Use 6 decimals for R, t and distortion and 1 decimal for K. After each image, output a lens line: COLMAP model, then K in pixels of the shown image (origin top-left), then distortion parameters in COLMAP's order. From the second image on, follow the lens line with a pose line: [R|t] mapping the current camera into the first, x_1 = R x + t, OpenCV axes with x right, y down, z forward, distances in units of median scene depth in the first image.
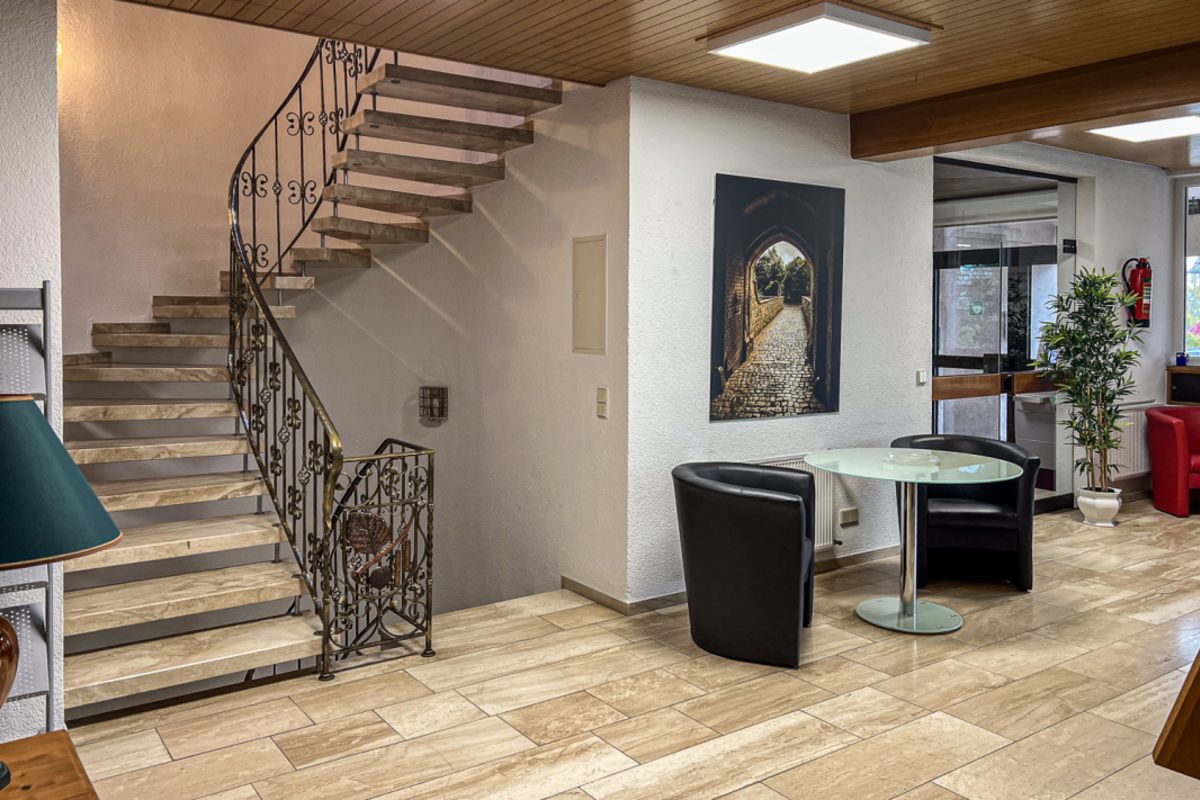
lens RADIAL K [[898.0, 0, 601.3], [0, 898.0, 390.0], [0, 0, 1]] dist [0.052589, -0.045703]
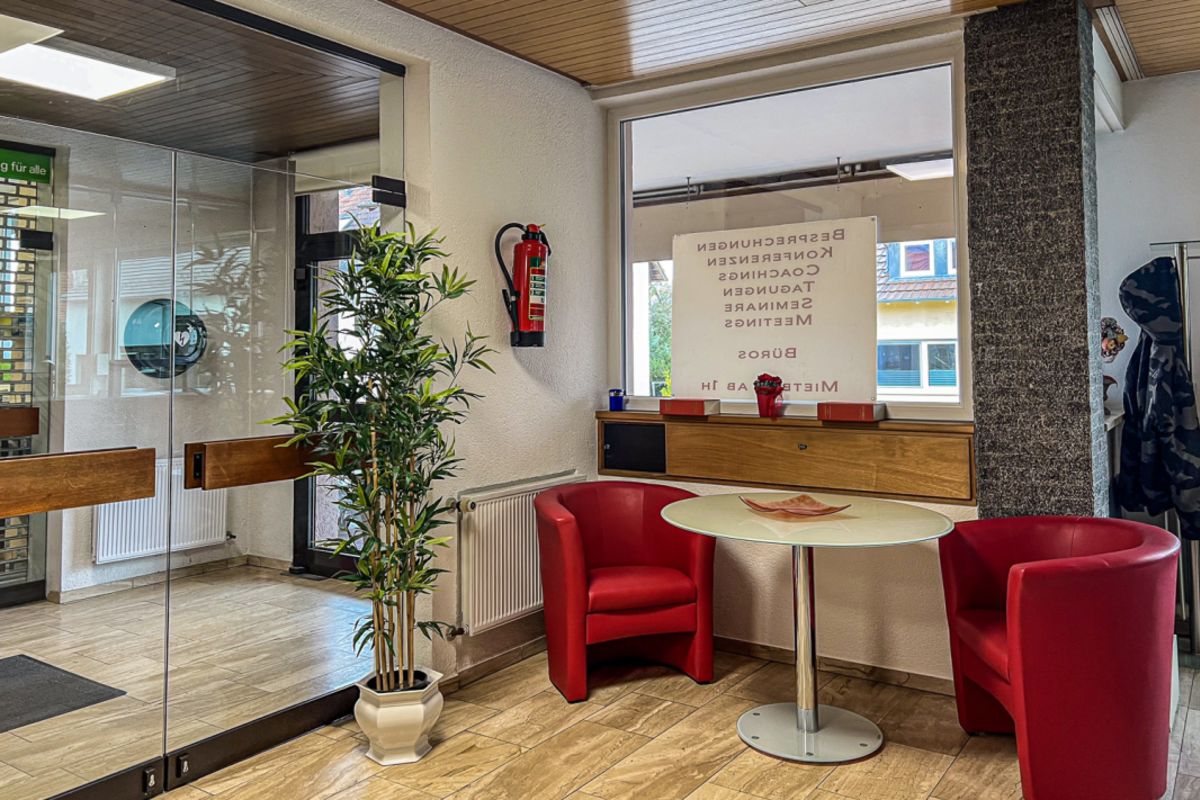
lens RADIAL K [[898.0, 0, 595.7], [0, 898.0, 398.4], [0, 0, 1]] dist [0.052589, -0.045703]
pose [[0.936705, -0.017398, 0.349687, 0.435346], [0.028143, 0.999274, -0.025670, -0.020922], [-0.348987, 0.033887, 0.936515, 0.464414]]
